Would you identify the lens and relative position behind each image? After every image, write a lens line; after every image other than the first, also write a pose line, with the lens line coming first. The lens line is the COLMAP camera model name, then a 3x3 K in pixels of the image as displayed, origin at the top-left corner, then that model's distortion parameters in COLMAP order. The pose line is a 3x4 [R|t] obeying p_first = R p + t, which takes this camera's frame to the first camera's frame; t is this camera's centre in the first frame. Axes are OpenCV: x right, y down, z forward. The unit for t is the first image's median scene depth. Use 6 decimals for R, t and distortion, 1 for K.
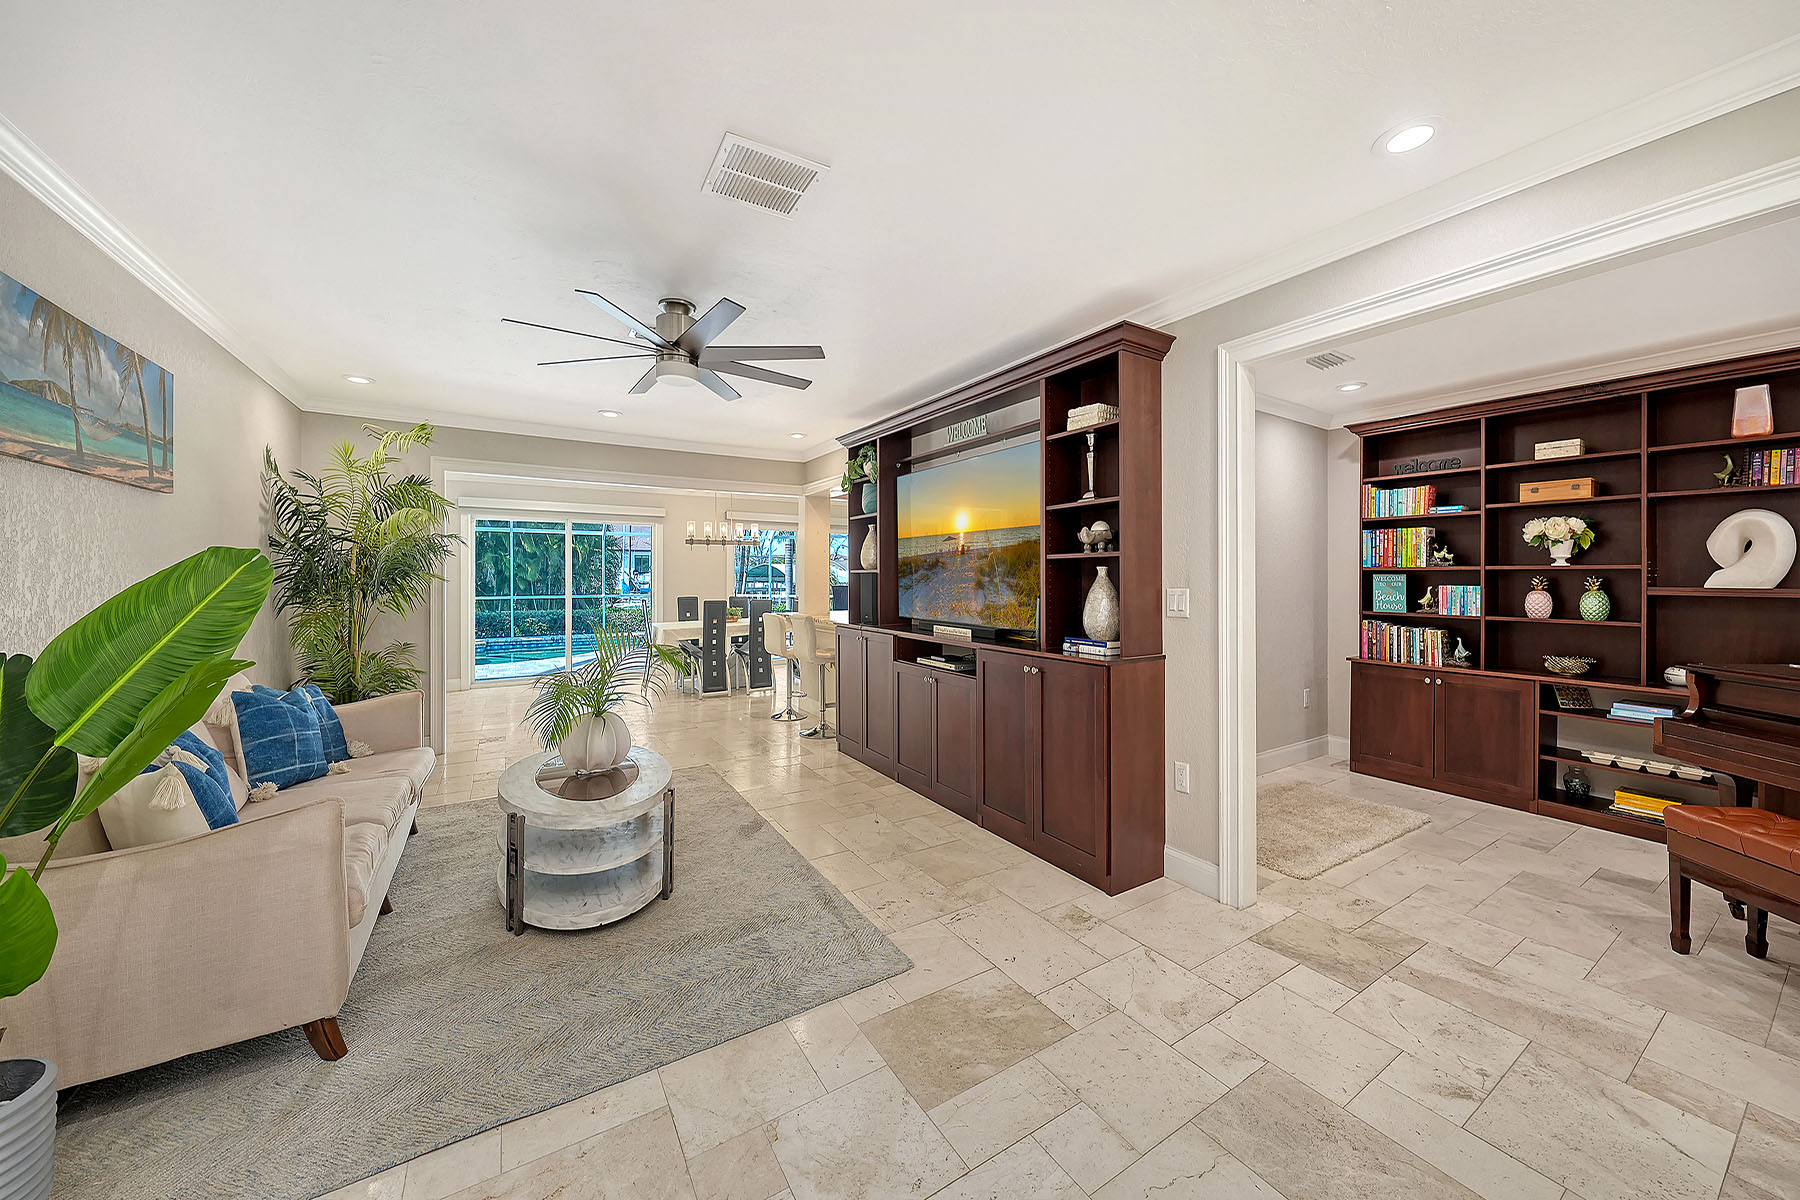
lens RADIAL K [[621.6, 0, 888.4], [0, 621.6, 573.6], [0, 0, 1]] dist [-0.003458, -0.000531]
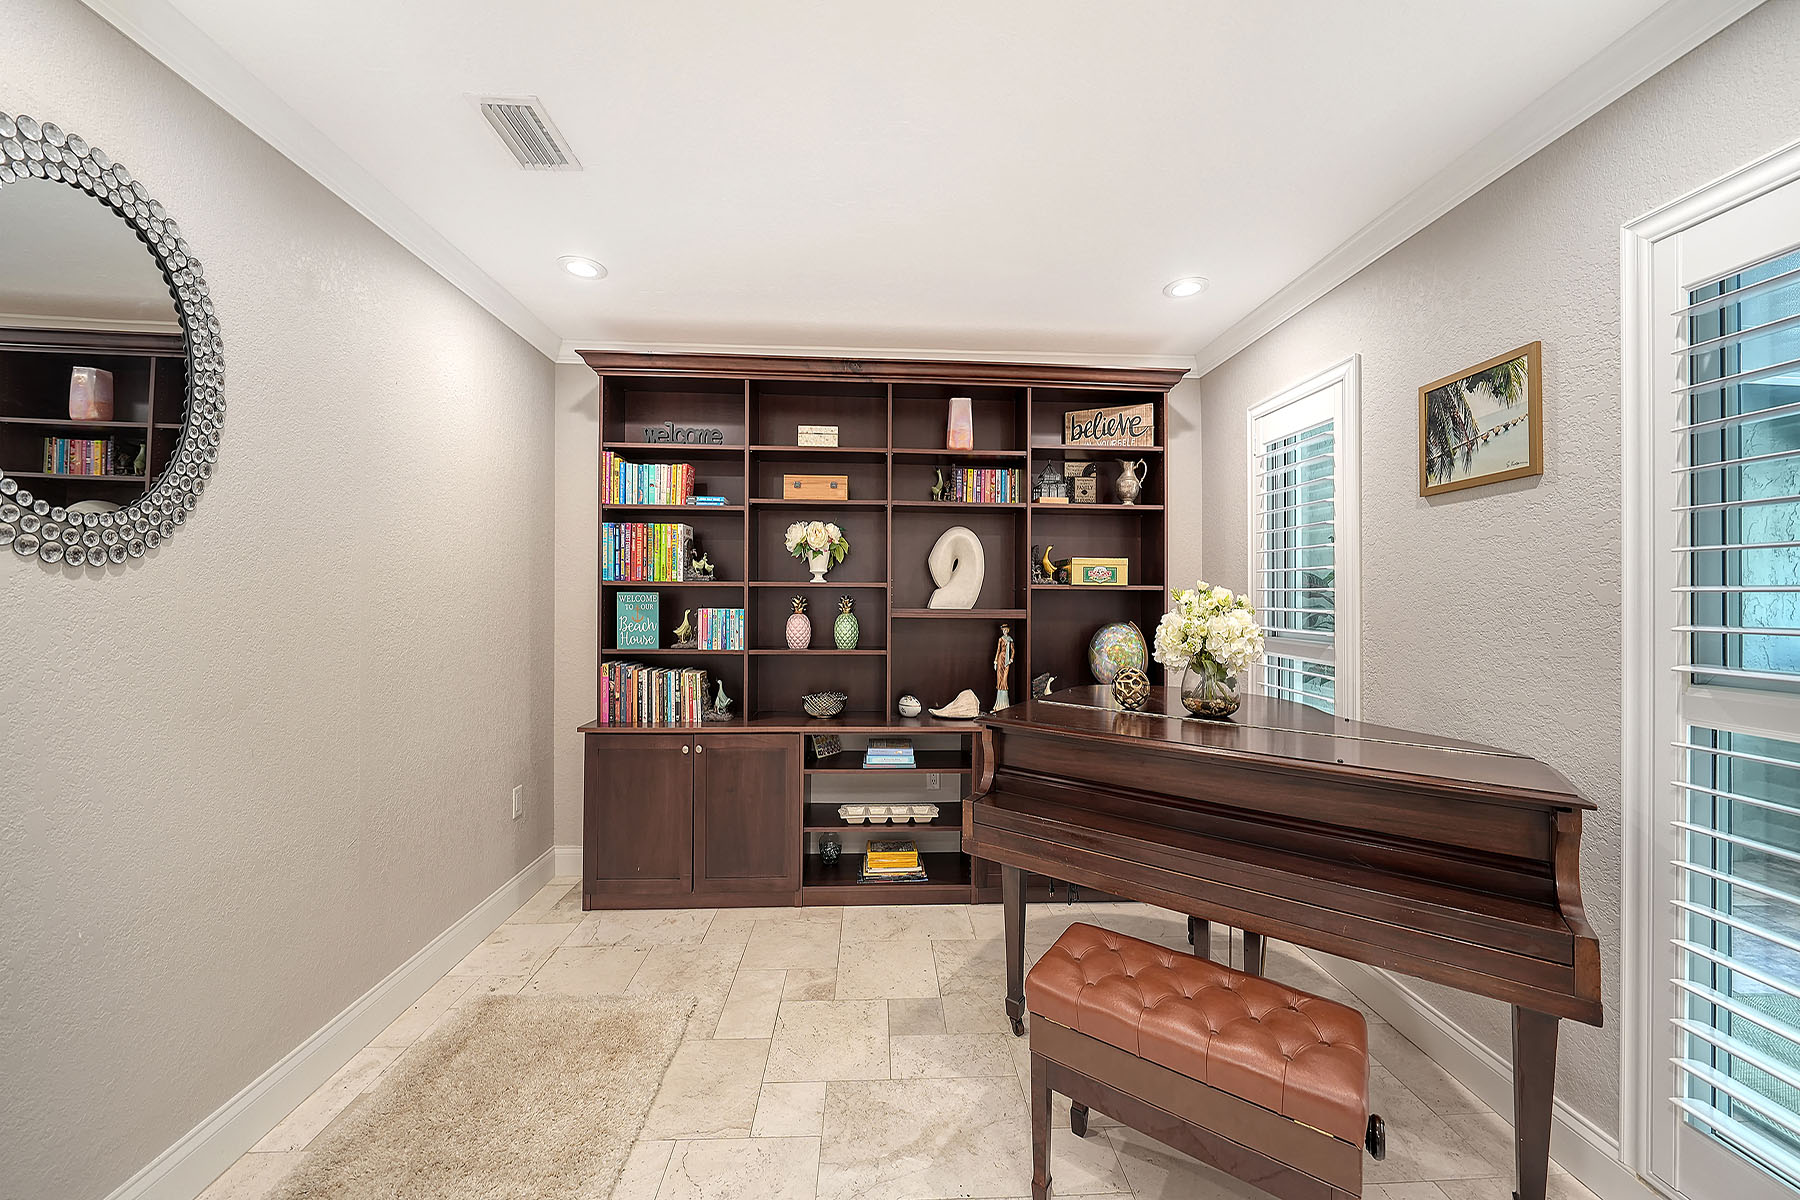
lens RADIAL K [[621.6, 0, 902.4], [0, 621.6, 599.0], [0, 0, 1]] dist [-0.003458, -0.000531]
pose [[0.466427, -0.005020, 0.884546, 0.385296], [-0.006730, 0.999935, 0.009223, 0.000334], [-0.884534, -0.010255, 0.466362, 0.480598]]
